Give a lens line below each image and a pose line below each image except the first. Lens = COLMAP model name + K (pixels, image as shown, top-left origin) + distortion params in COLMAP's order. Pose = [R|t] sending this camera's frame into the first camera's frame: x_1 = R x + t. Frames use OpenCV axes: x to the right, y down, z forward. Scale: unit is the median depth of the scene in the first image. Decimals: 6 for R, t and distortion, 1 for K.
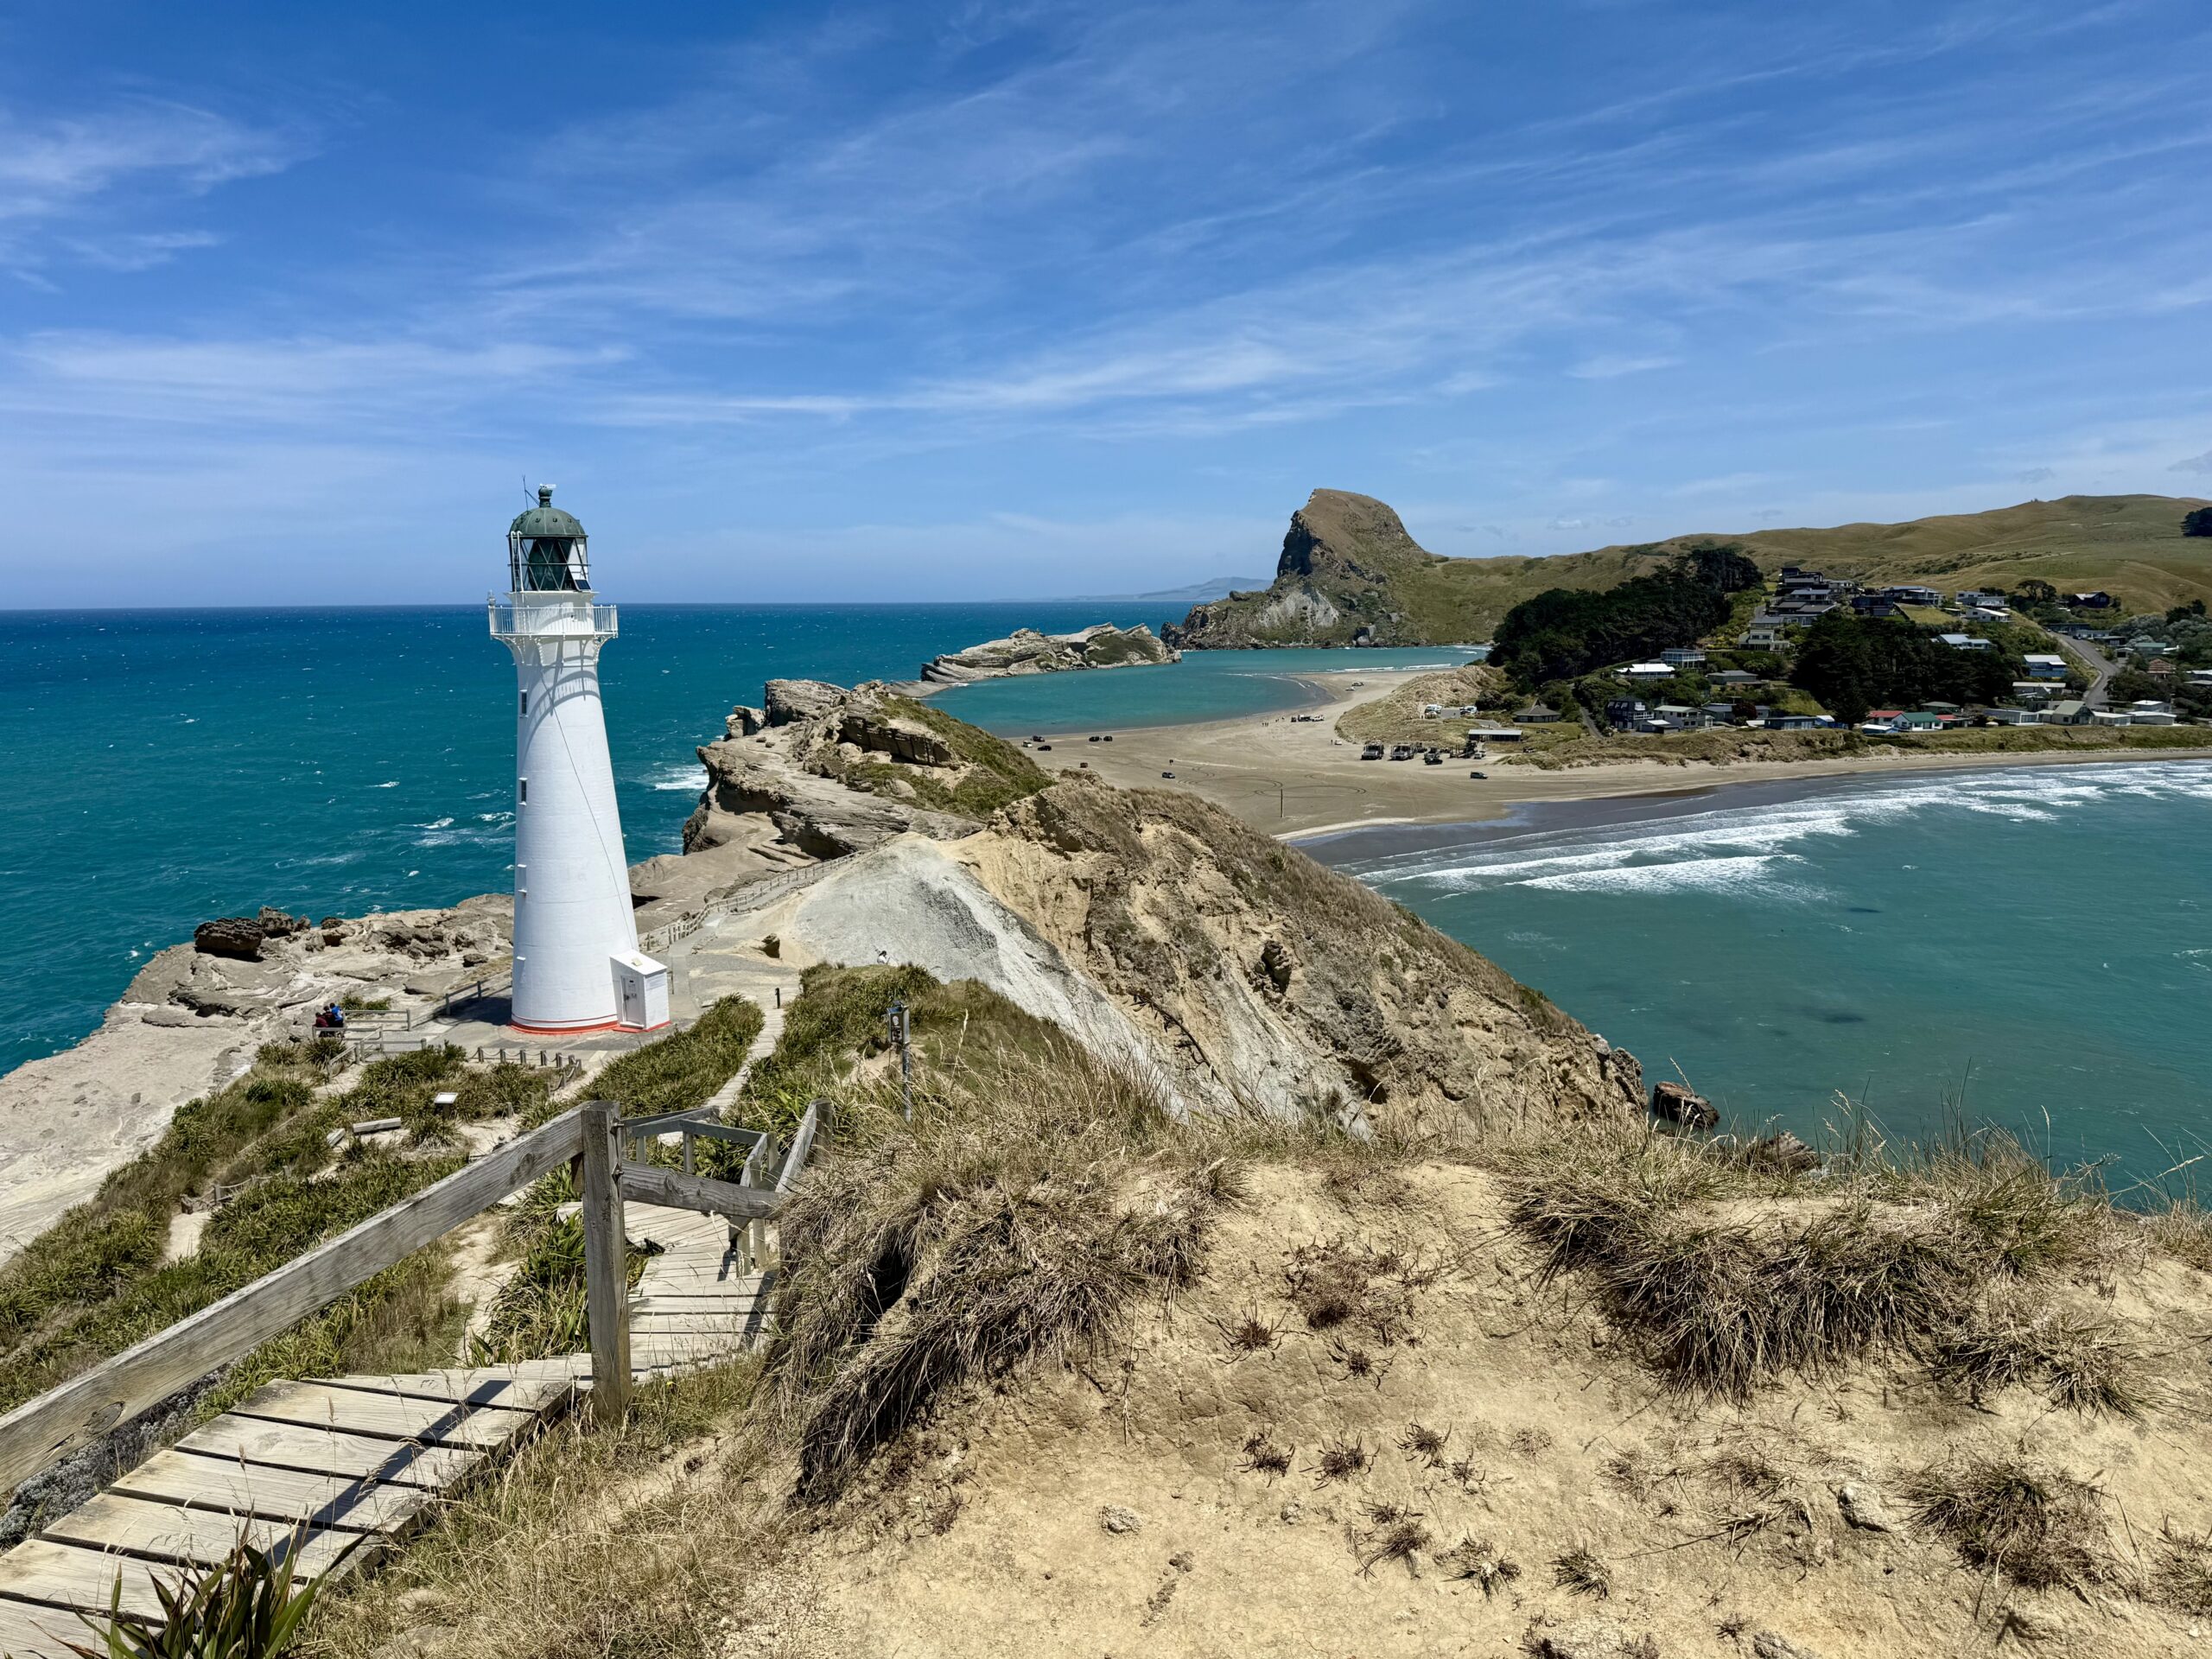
lens RADIAL K [[1518.1, 0, 1090.8], [0, 1518.1, 844.1], [0, 0, 1]] dist [0.122787, -0.204393]
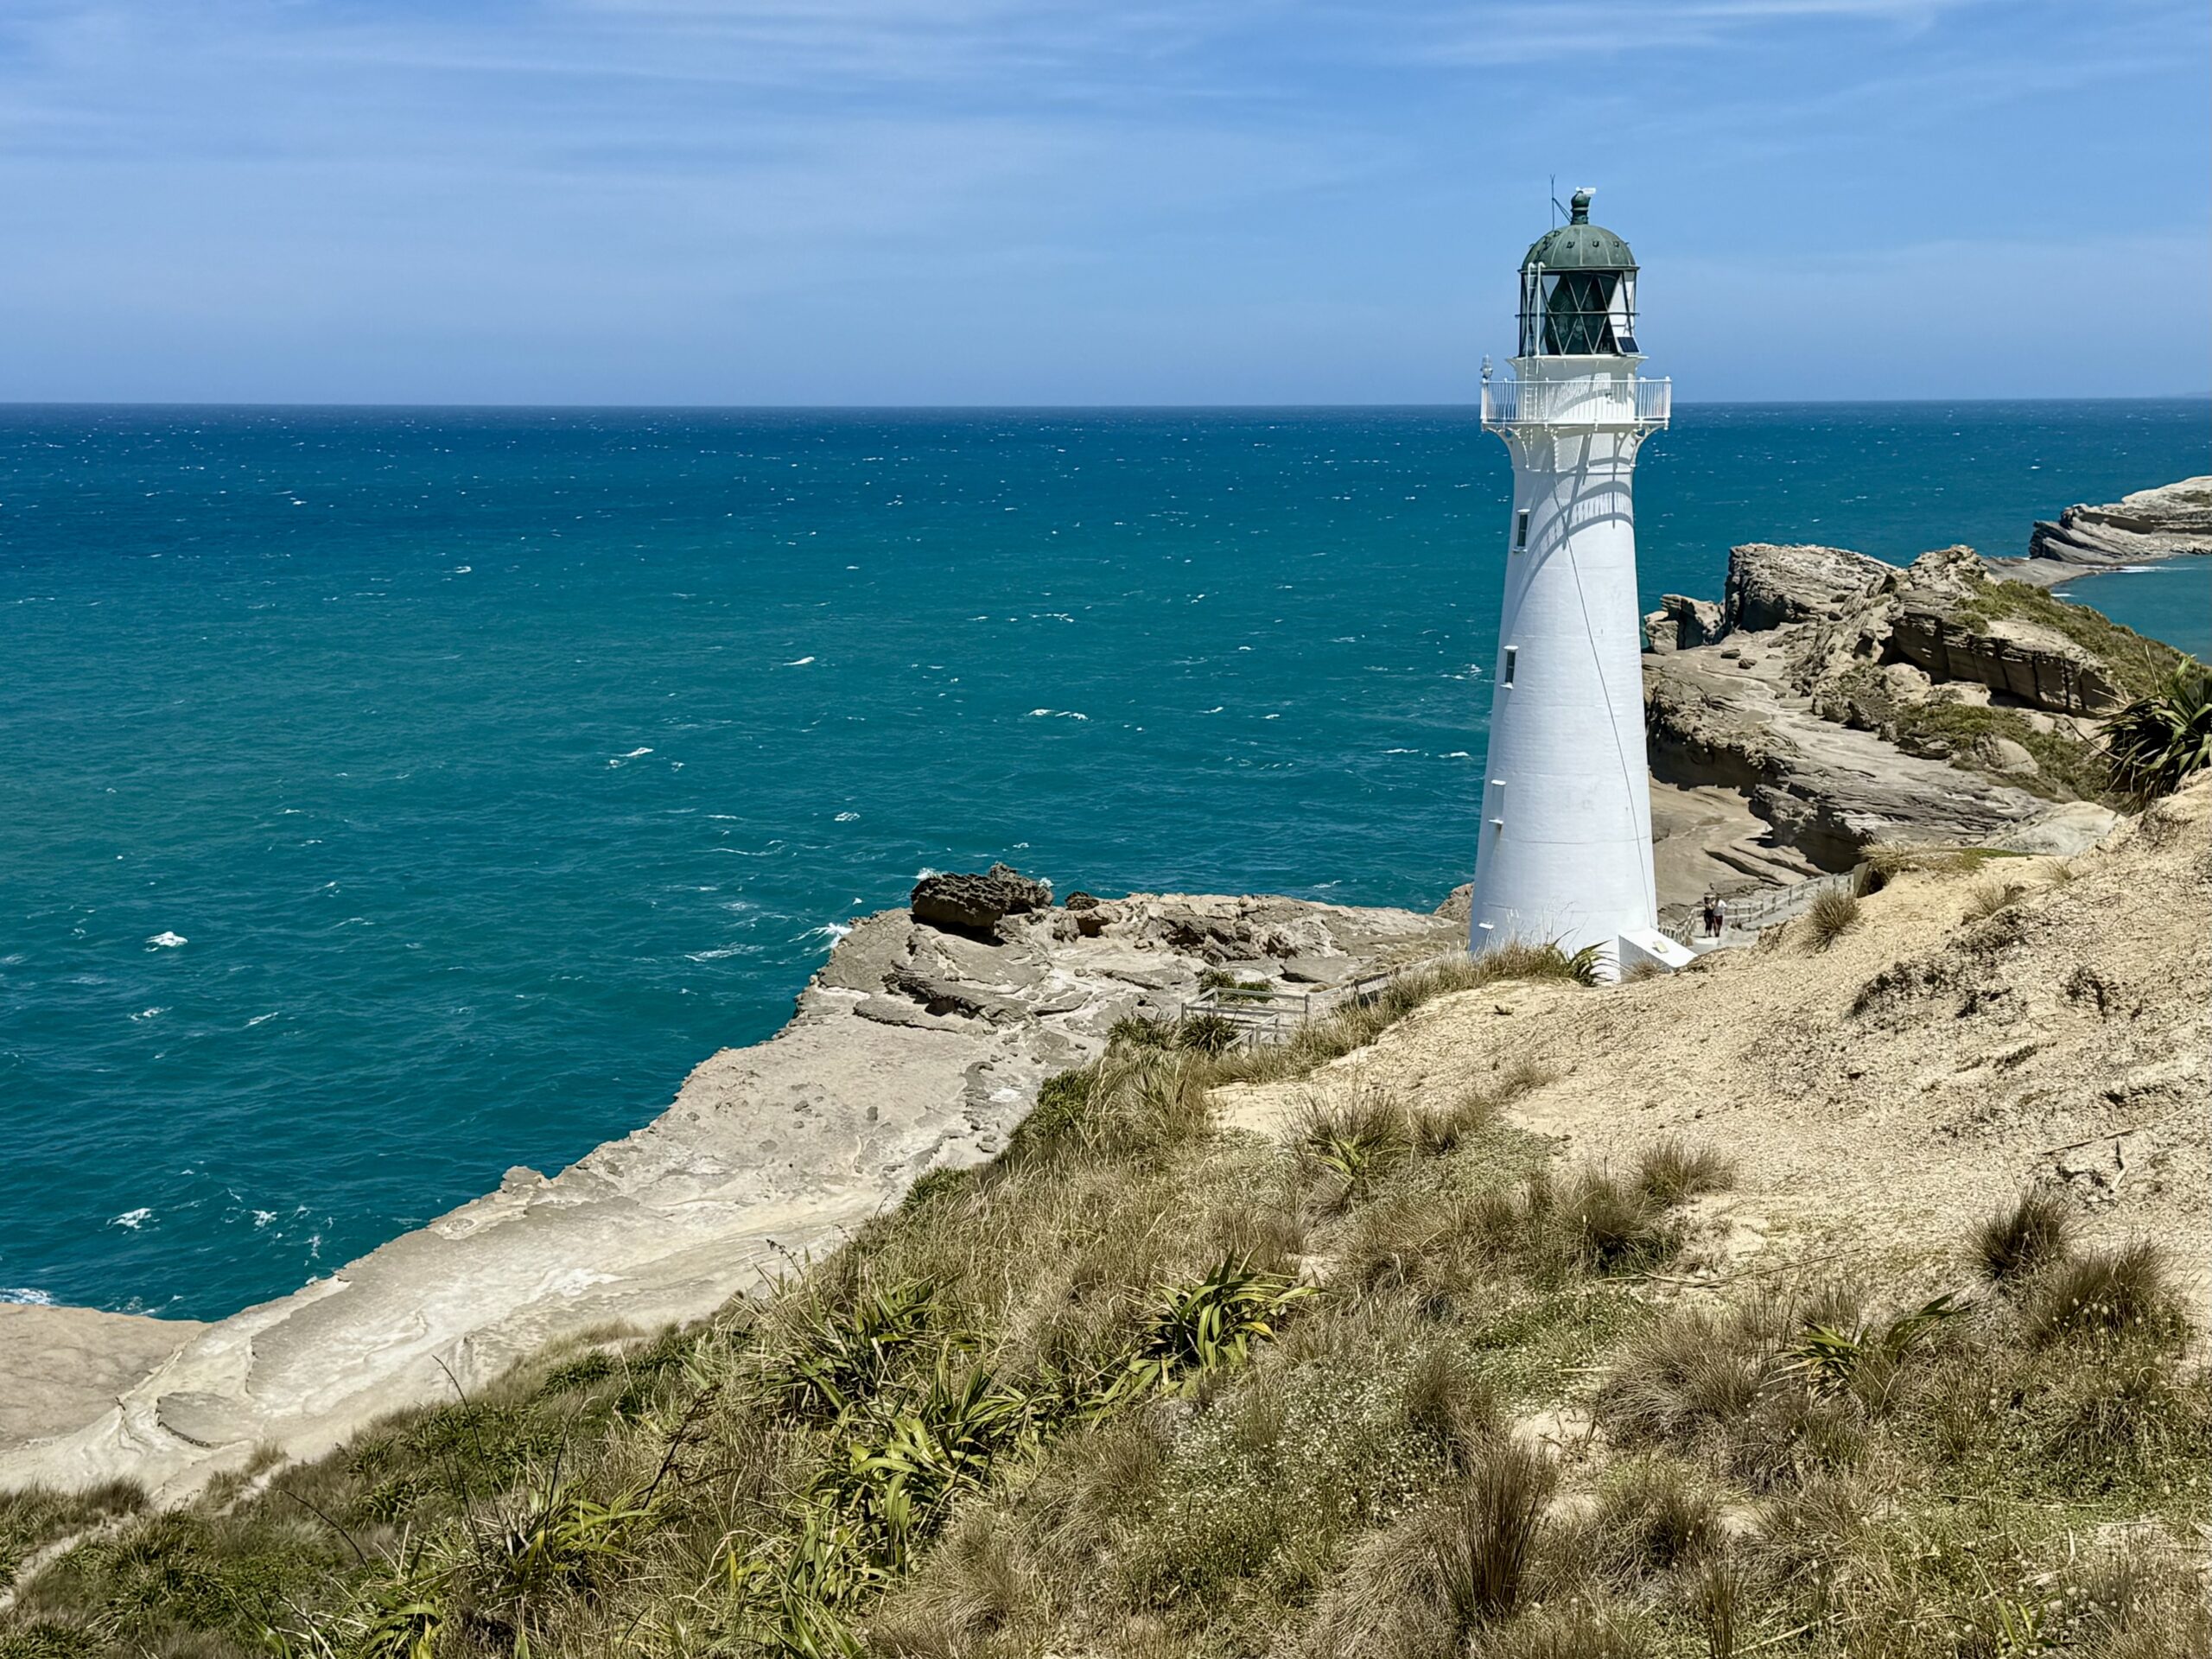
lens RADIAL K [[3098.3, 0, 1100.4], [0, 3098.3, 833.2], [0, 0, 1]] dist [0.134516, -0.009866]
pose [[0.924548, 0.062044, -0.375982, -0.020540], [-0.069415, 0.997569, -0.006076, 0.032699], [0.374691, 0.031716, 0.926607, -0.158758]]
